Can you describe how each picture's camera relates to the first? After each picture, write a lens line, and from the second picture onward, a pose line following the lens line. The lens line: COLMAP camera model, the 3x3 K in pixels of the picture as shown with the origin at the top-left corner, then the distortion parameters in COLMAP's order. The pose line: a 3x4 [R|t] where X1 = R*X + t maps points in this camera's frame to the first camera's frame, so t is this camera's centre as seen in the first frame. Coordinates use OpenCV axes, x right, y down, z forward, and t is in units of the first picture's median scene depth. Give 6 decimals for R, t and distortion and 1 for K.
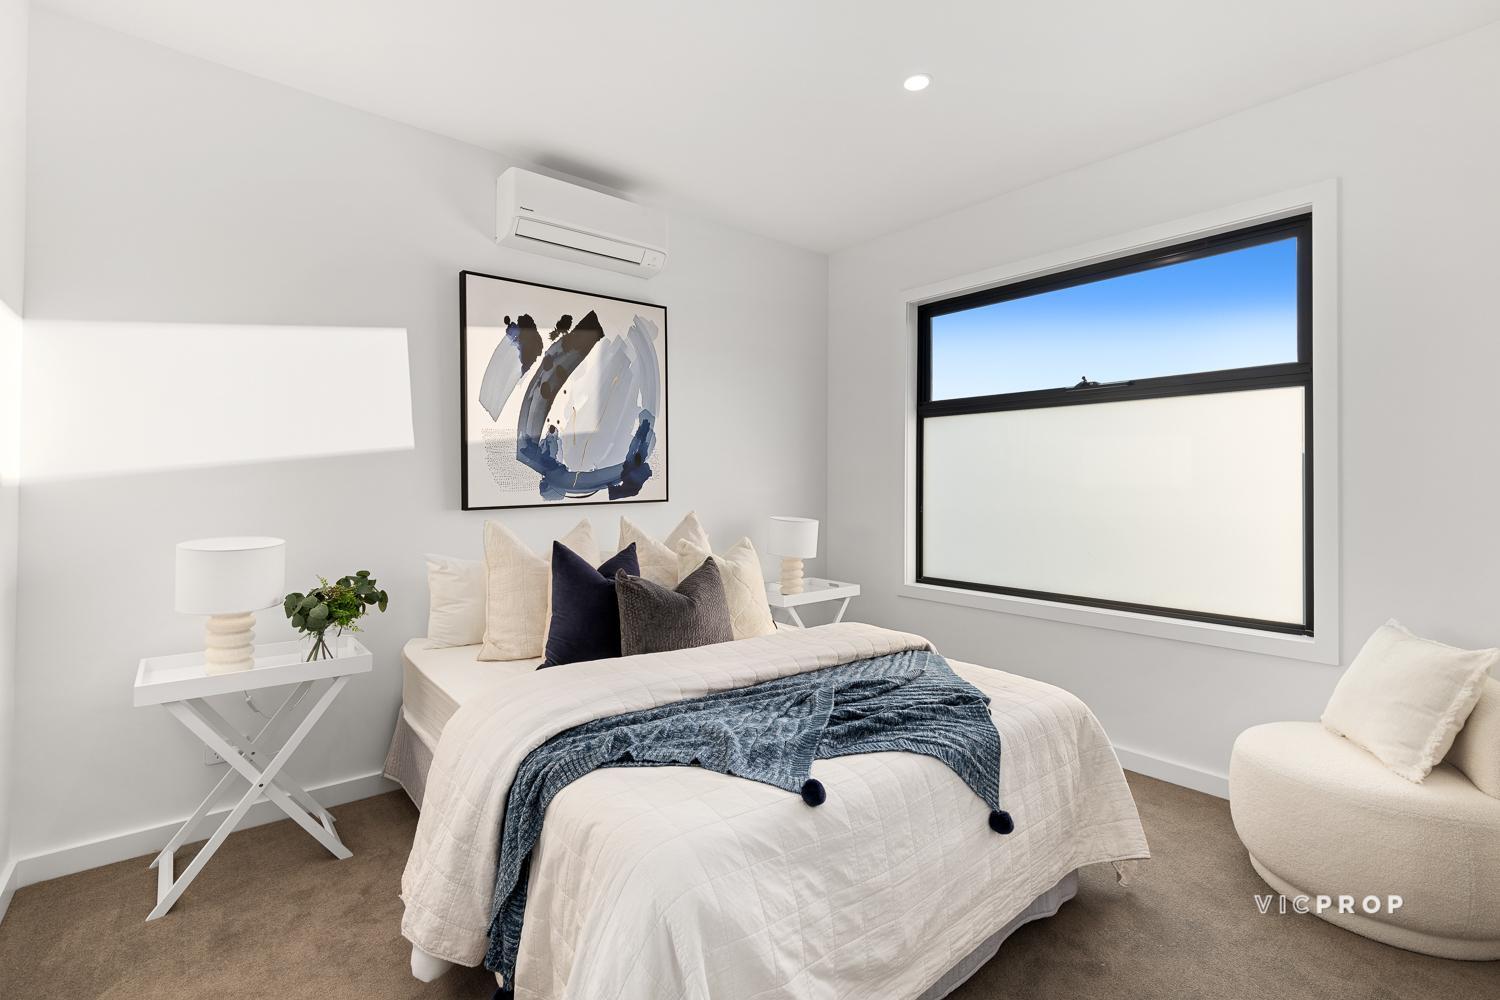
lens RADIAL K [[661.4, 0, 754.7], [0, 661.4, 493.5], [0, 0, 1]] dist [0.000552, -0.000377]
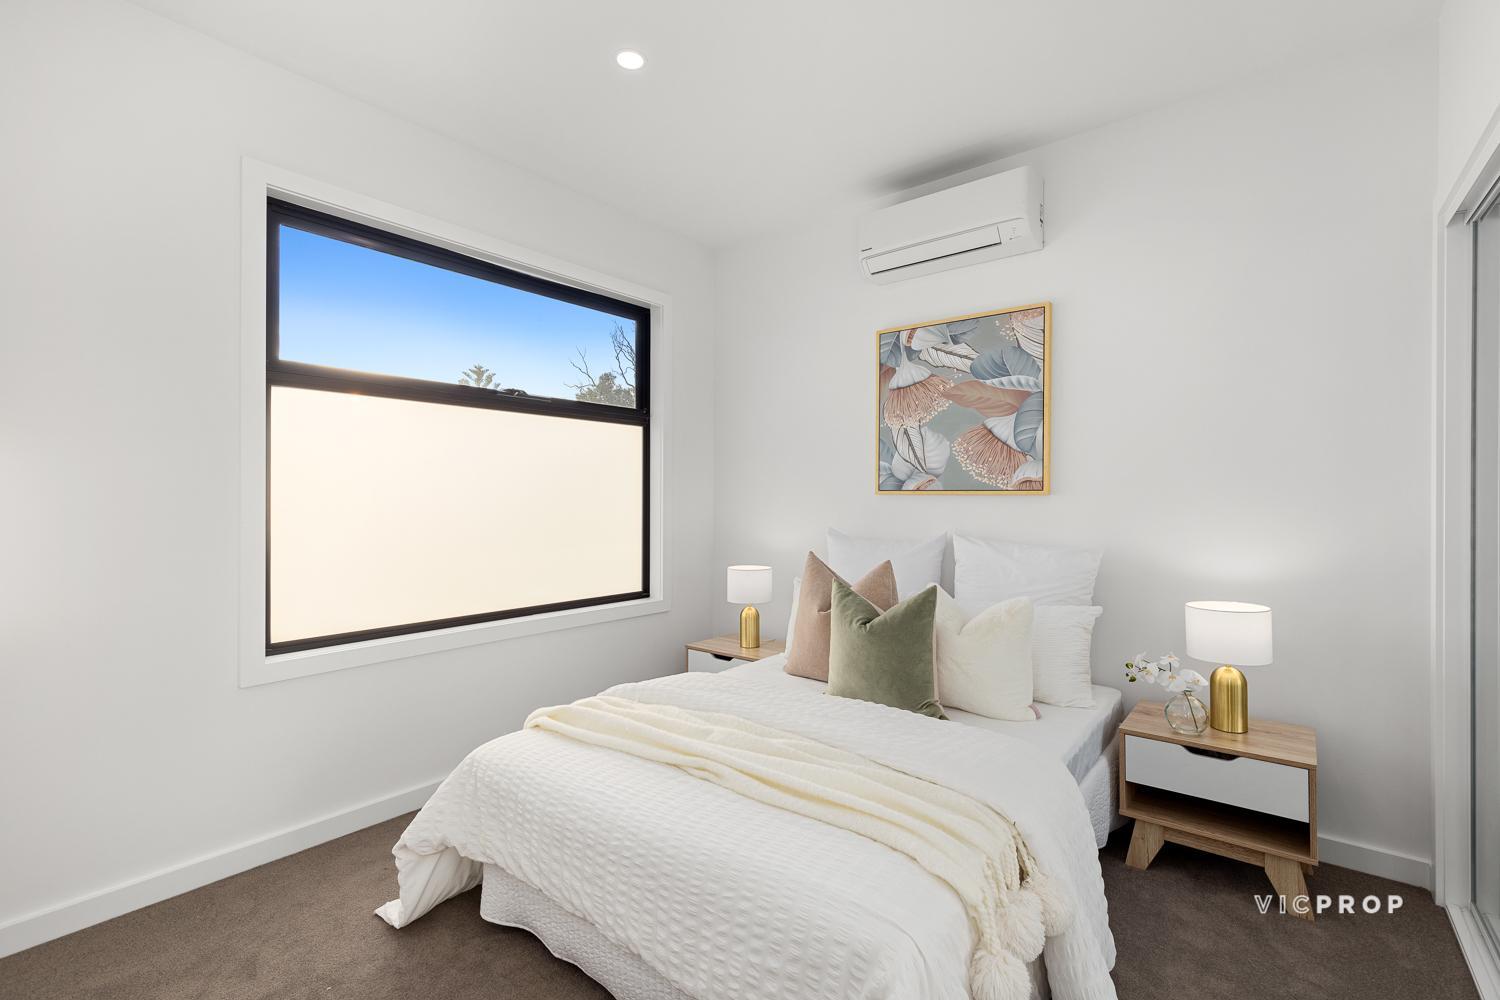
lens RADIAL K [[661.4, 0, 754.7], [0, 661.4, 493.5], [0, 0, 1]] dist [0.000552, -0.000377]
pose [[-0.198339, -0.000894, 0.980133, -0.650492], [0.005104, 0.999985, 0.001945, -0.017648], [-0.980120, 0.005388, -0.198332, 1.040554]]
